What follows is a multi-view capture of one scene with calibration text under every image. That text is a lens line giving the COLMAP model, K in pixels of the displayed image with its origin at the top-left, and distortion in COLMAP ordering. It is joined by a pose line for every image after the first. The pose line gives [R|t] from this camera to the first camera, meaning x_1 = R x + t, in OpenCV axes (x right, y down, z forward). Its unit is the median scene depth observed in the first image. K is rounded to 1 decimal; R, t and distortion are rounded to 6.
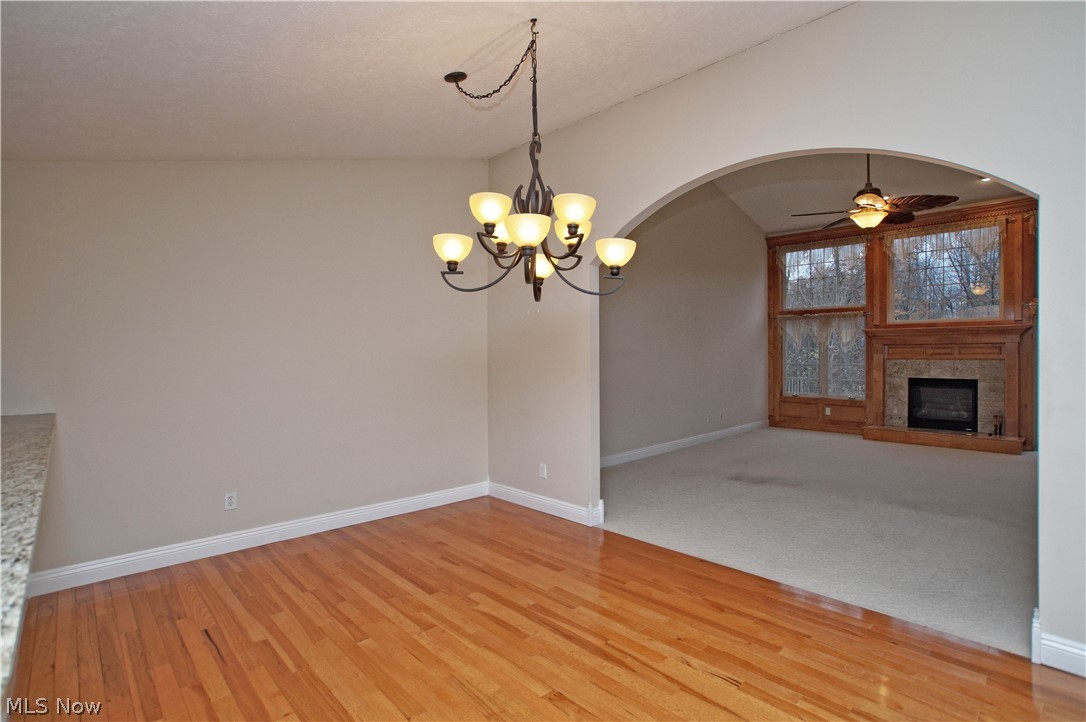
lens RADIAL K [[524.4, 0, 576.6], [0, 524.4, 354.6], [0, 0, 1]] dist [-0.057955, 0.015403]
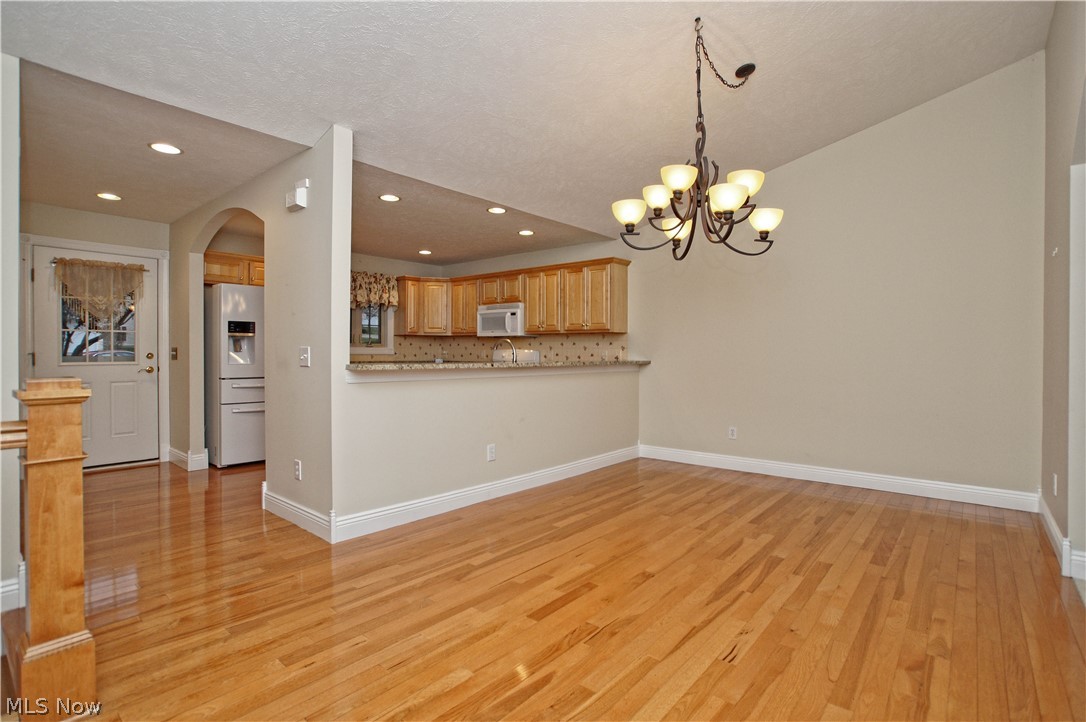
lens RADIAL K [[524.4, 0, 546.1], [0, 524.4, 351.6], [0, 0, 1]] dist [-0.057955, 0.015403]
pose [[0.088780, 0.000375, -0.996051, 0.906126], [-0.004951, 0.999988, -0.000065, 0.084740], [0.996039, 0.004937, 0.088781, 0.468267]]
